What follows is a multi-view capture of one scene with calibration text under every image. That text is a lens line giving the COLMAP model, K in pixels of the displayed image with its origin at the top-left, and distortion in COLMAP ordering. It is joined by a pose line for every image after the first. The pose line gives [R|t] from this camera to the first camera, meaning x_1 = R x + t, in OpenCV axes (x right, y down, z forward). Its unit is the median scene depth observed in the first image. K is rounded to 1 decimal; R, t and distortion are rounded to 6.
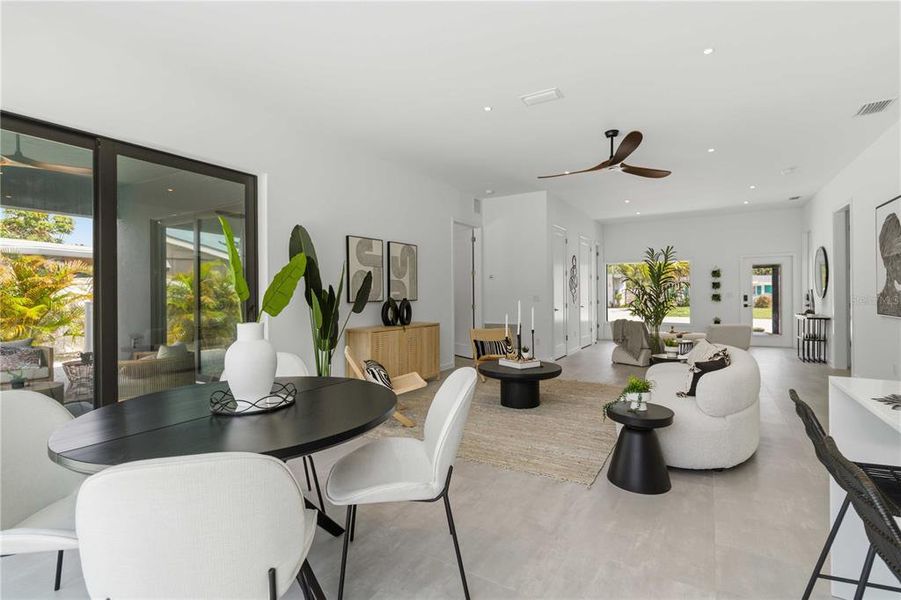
lens RADIAL K [[419.9, 0, 459.7], [0, 419.9, 291.1], [0, 0, 1]] dist [0.001048, 0.000347]
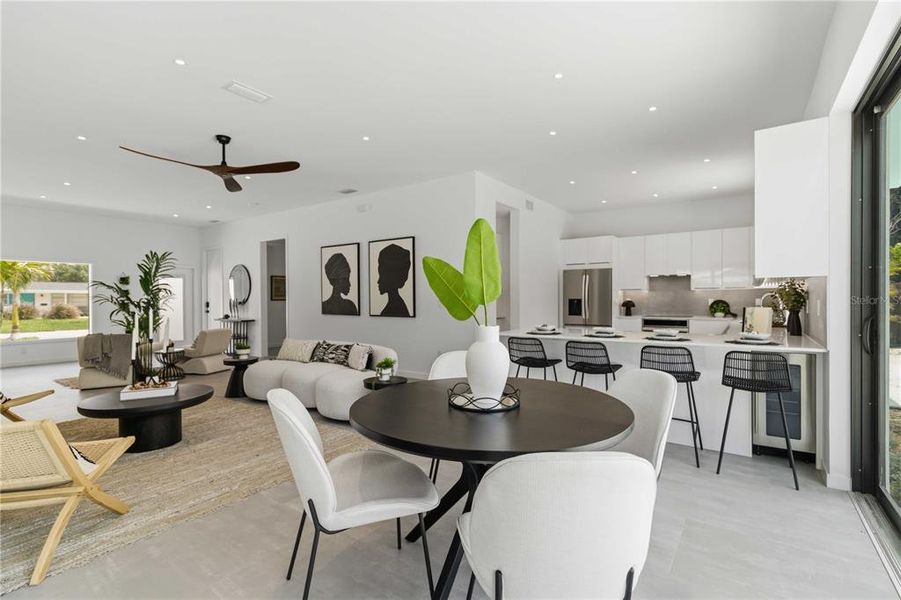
lens RADIAL K [[416.3, 0, 463.6], [0, 416.3, 300.7], [0, 0, 1]] dist [0.002745, 0.000399]
pose [[0.066407, 0.000092, 0.997793, -0.460019], [-0.001427, 0.999999, 0.000002, 0.002995], [-0.997792, -0.001424, 0.066408, 0.294149]]
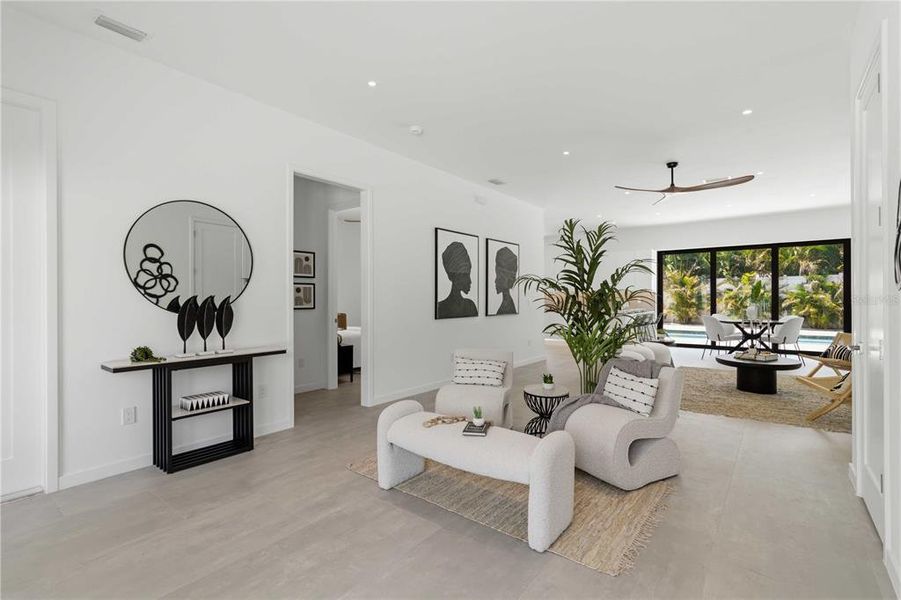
lens RADIAL K [[421.4, 0, 472.1], [0, 421.4, 301.0], [0, 0, 1]] dist [0.031101, 0.000209]
pose [[-0.996133, 0.009363, 0.087361, 0.655602], [0.009487, 0.999954, 0.001003, 0.004336], [-0.087348, 0.001828, -0.996176, 1.798208]]
